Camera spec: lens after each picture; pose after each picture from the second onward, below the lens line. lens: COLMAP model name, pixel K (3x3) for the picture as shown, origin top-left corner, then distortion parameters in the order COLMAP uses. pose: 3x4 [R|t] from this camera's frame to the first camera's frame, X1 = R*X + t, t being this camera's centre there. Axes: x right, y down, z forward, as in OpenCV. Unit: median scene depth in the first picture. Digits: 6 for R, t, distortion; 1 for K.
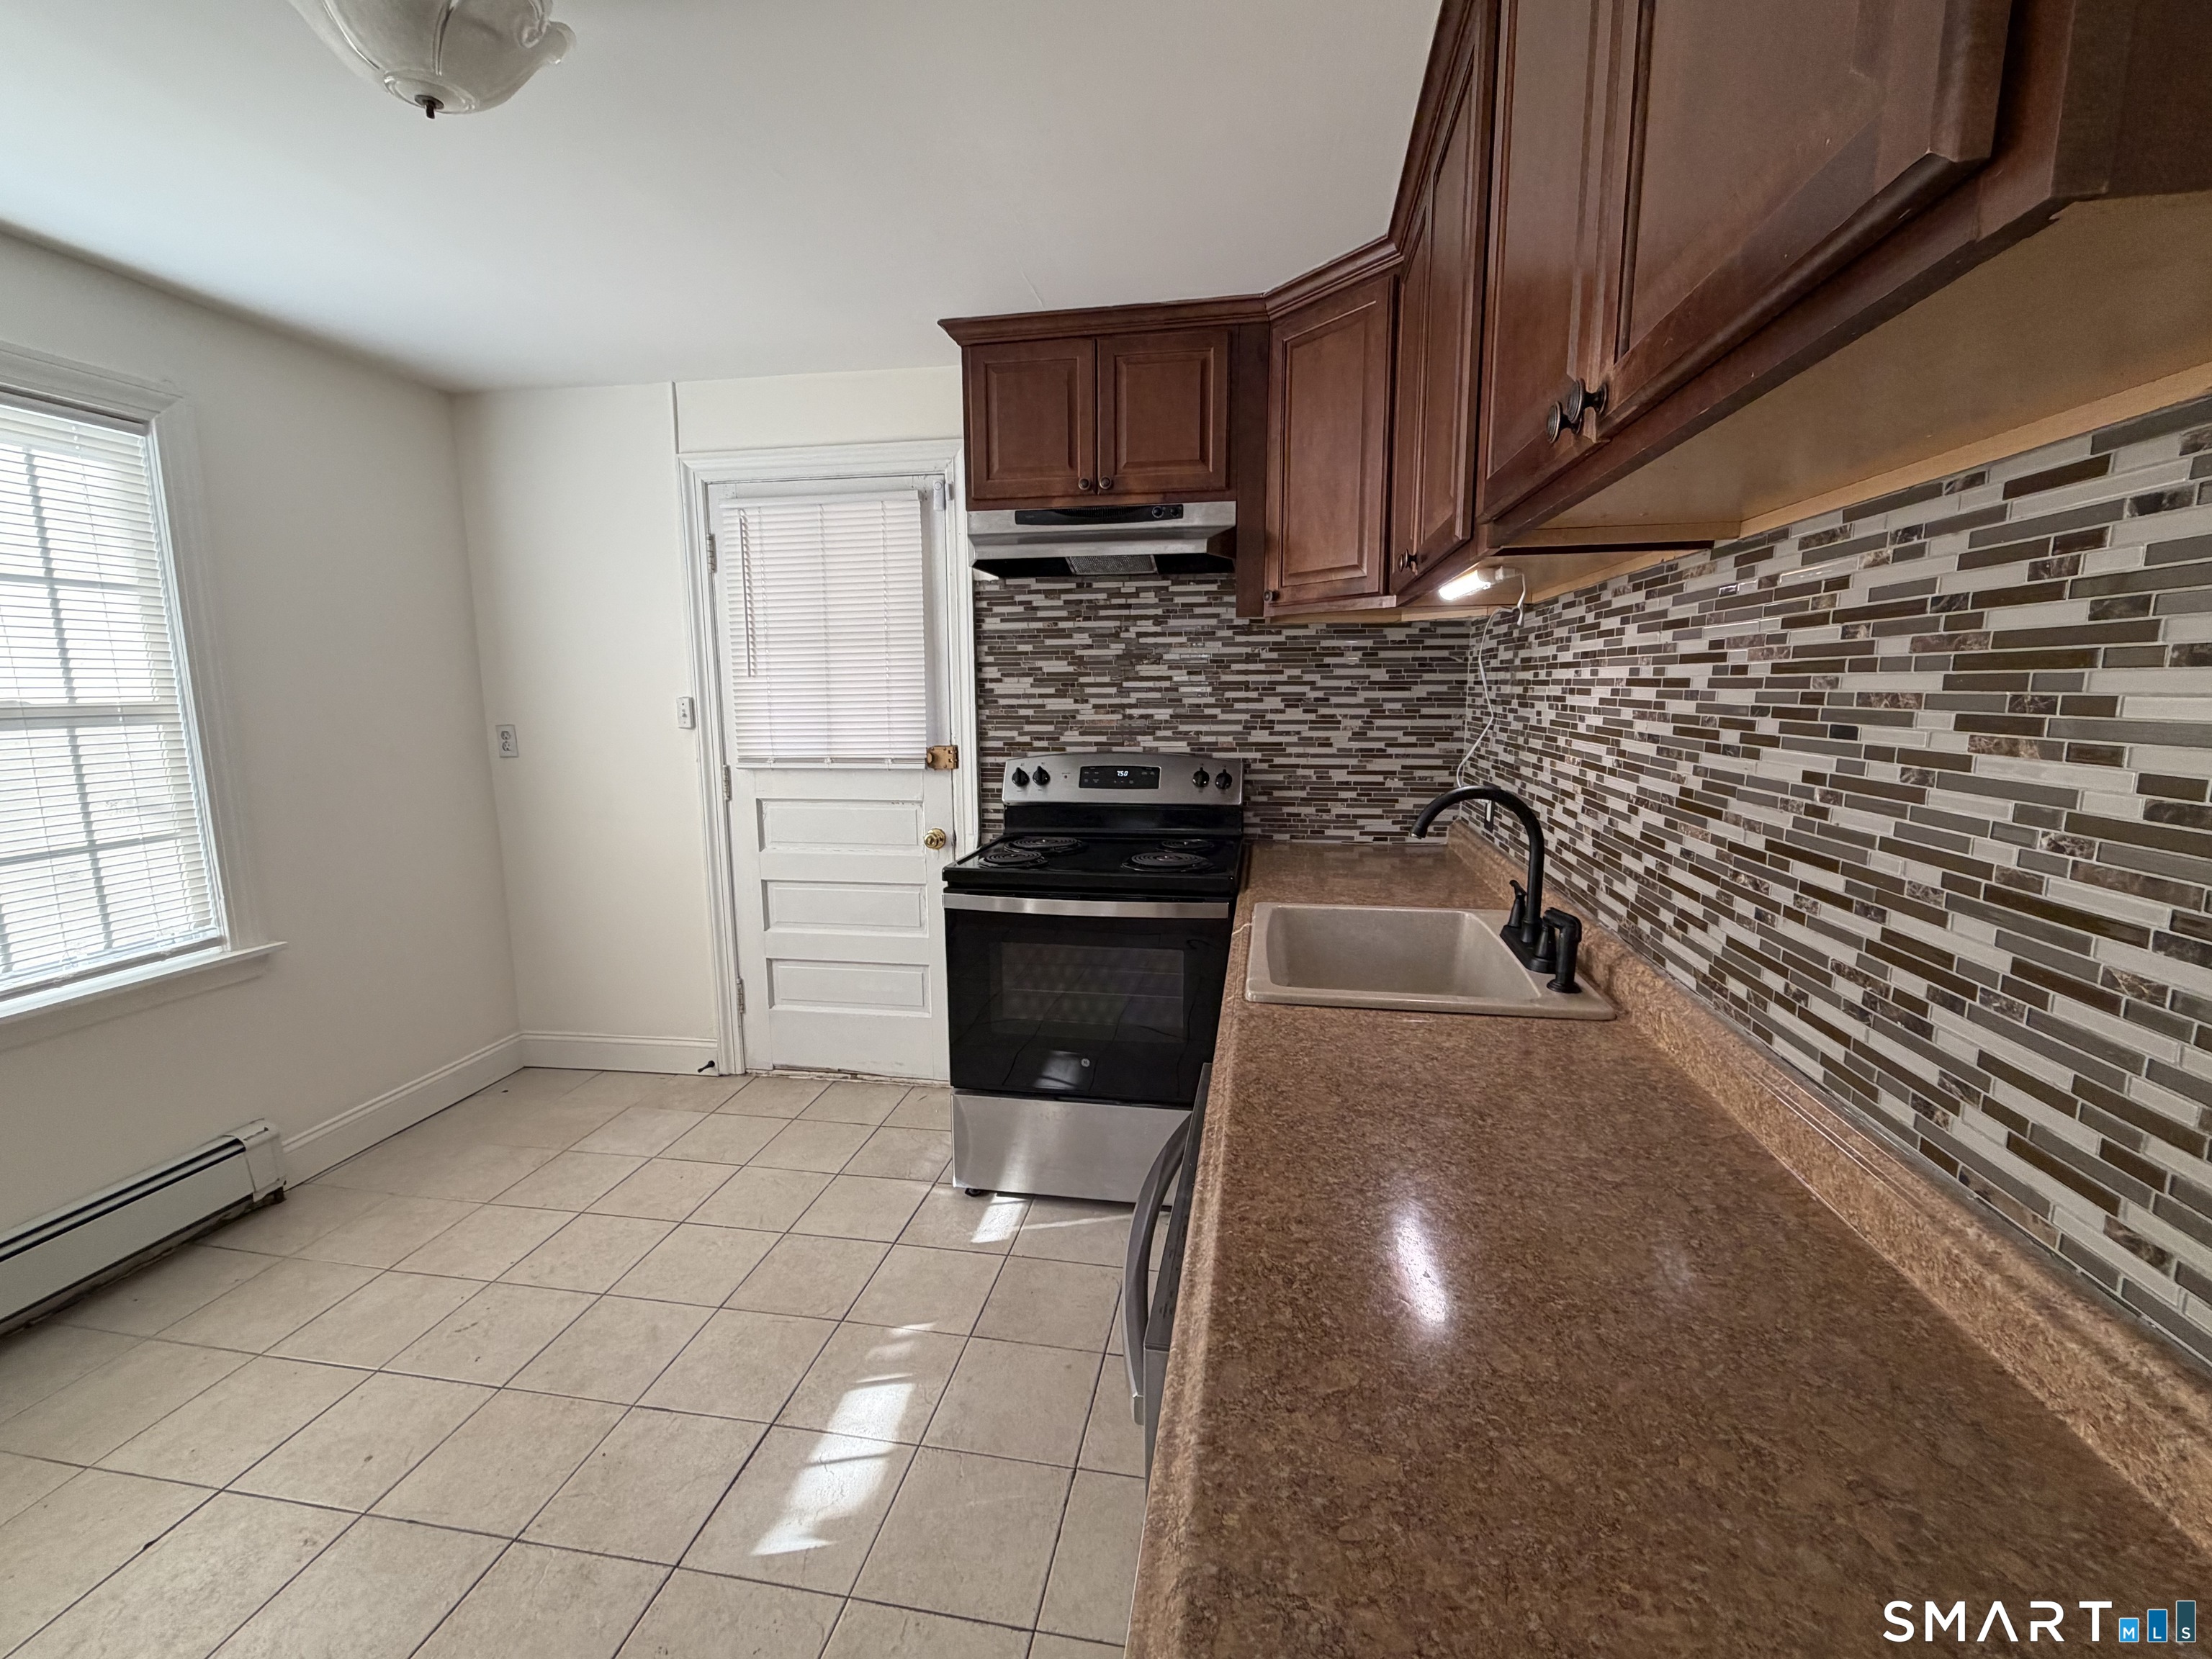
lens RADIAL K [[885.7, 0, 1115.5], [0, 885.7, 821.4], [0, 0, 1]] dist [0.004065, -0.000171]
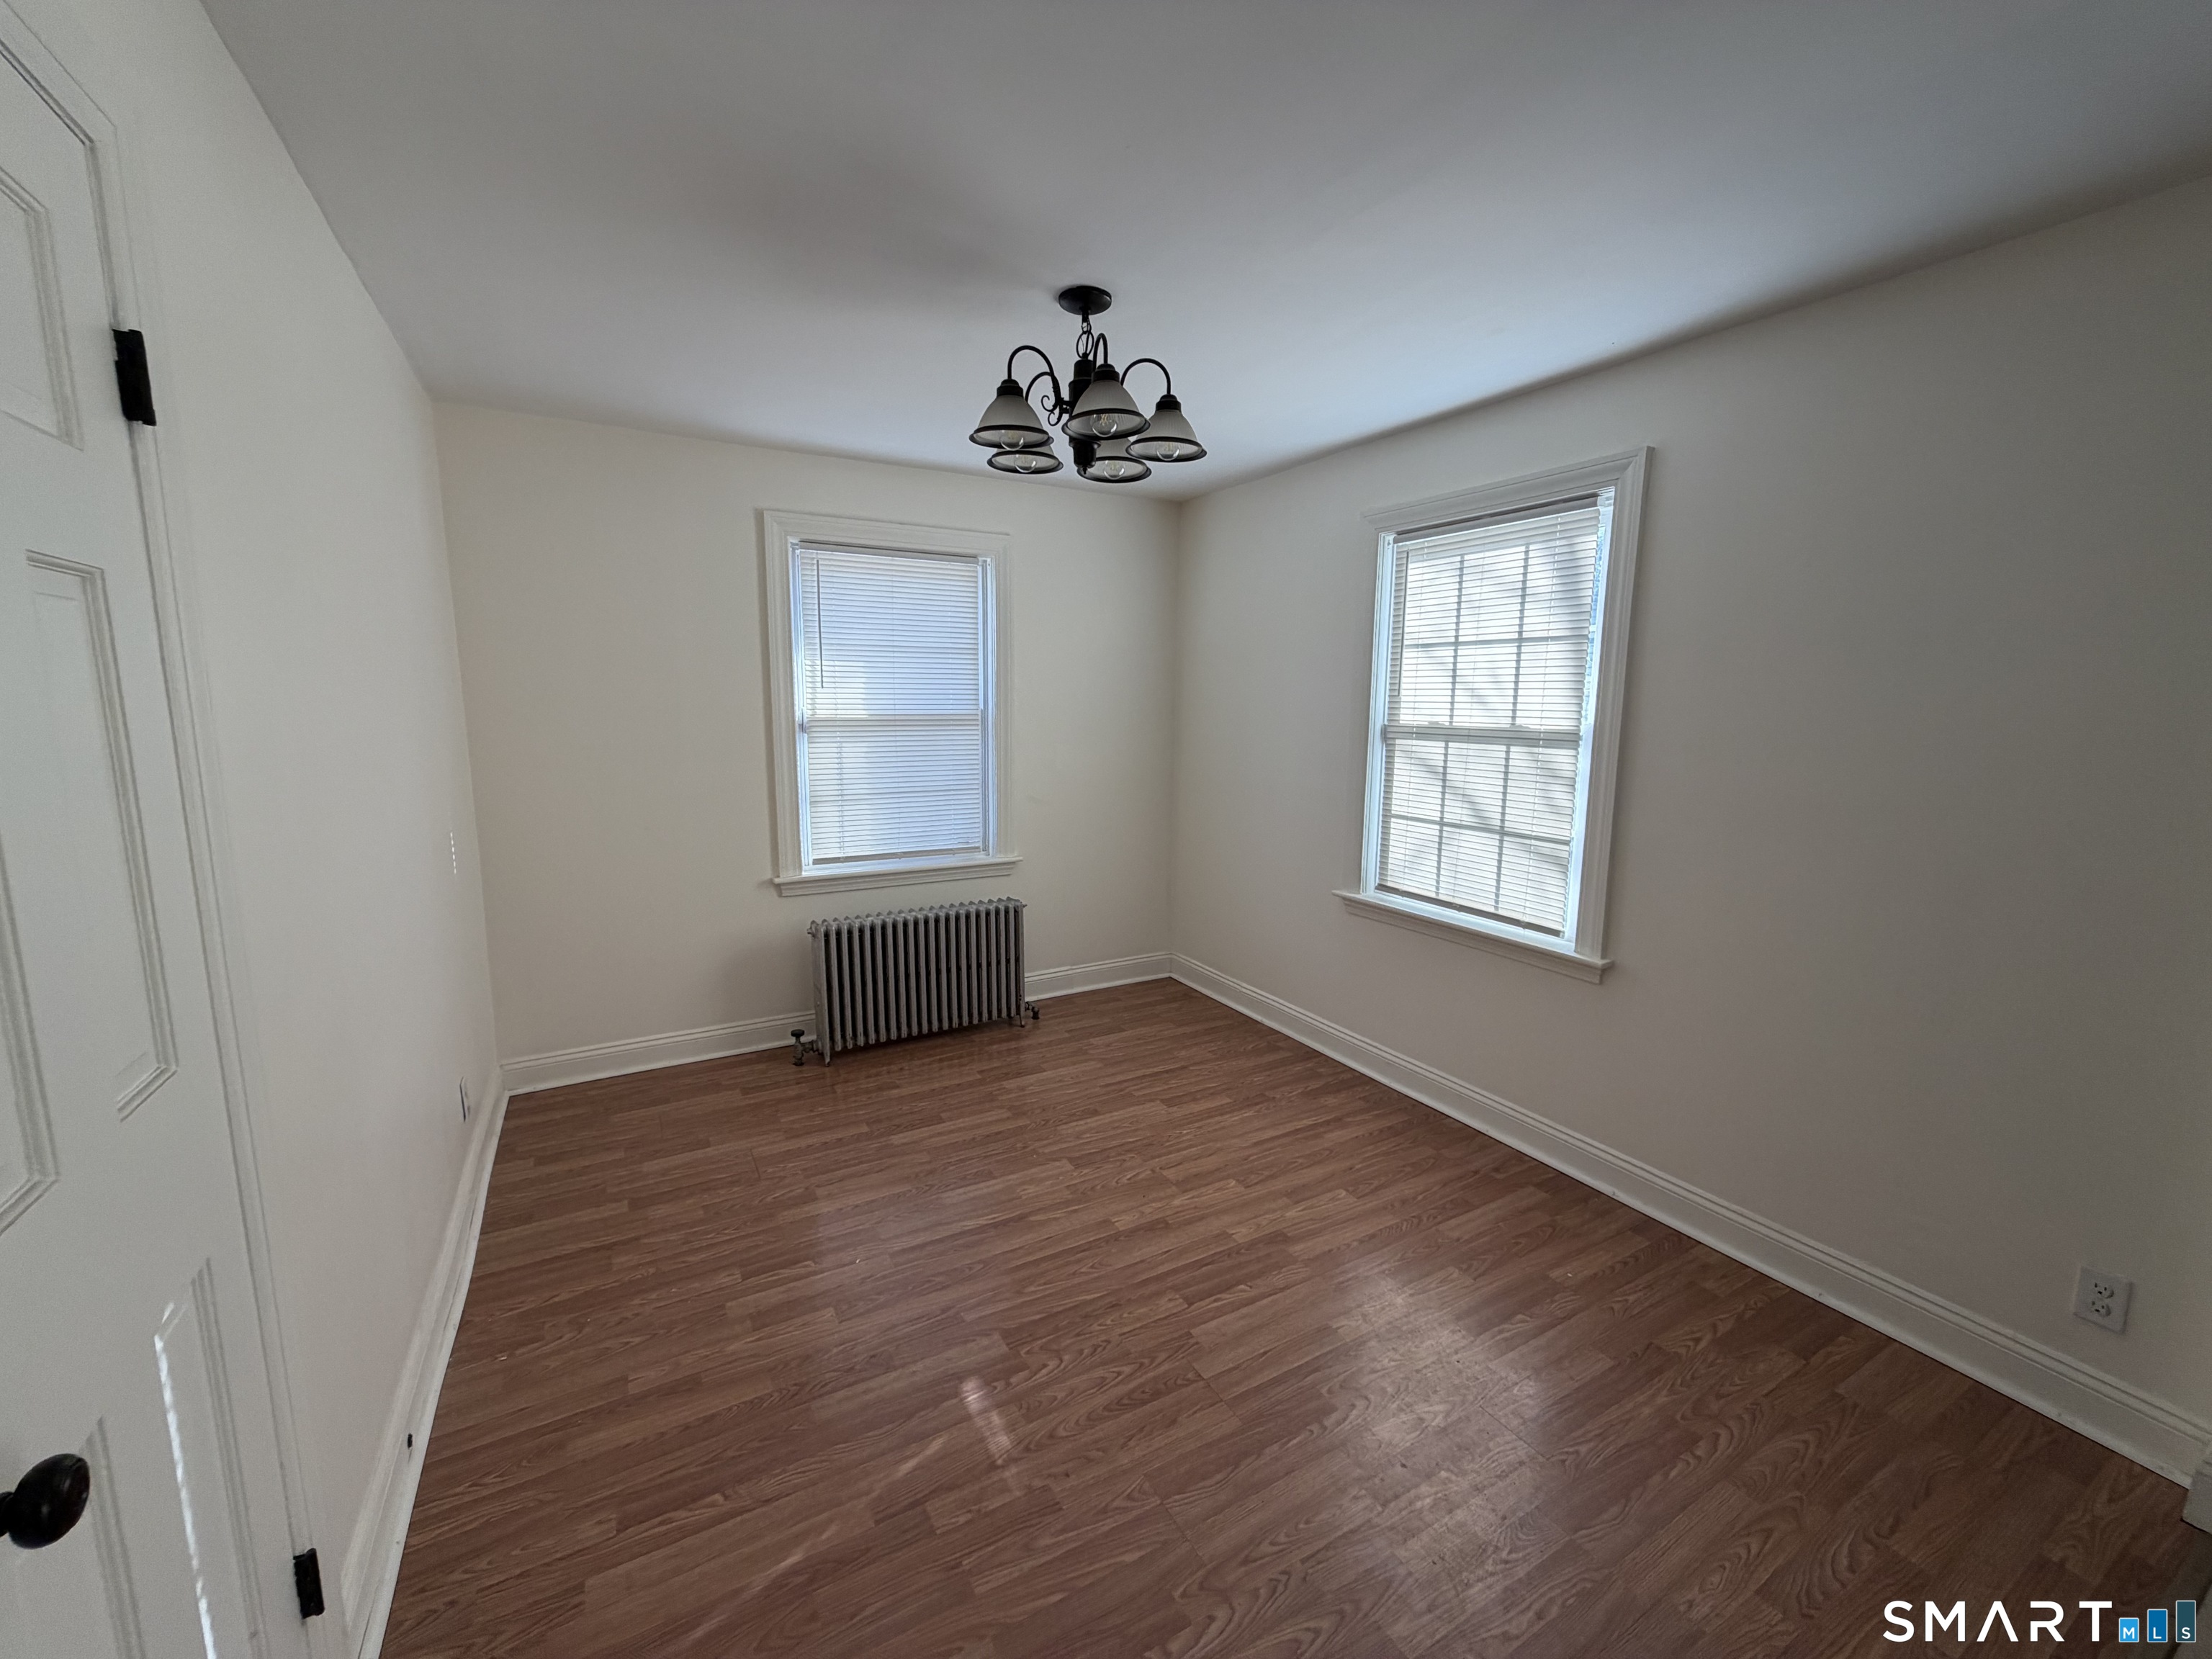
lens RADIAL K [[885.7, 0, 1103.8], [0, 885.7, 839.3], [0, 0, 1]] dist [0.004065, -0.000171]
pose [[-0.784801, 0.084782, -0.613922, 0.196085], [-0.109360, 0.956109, 0.271838, -0.272699], [0.610023, 0.280477, -0.741083, 1.684924]]
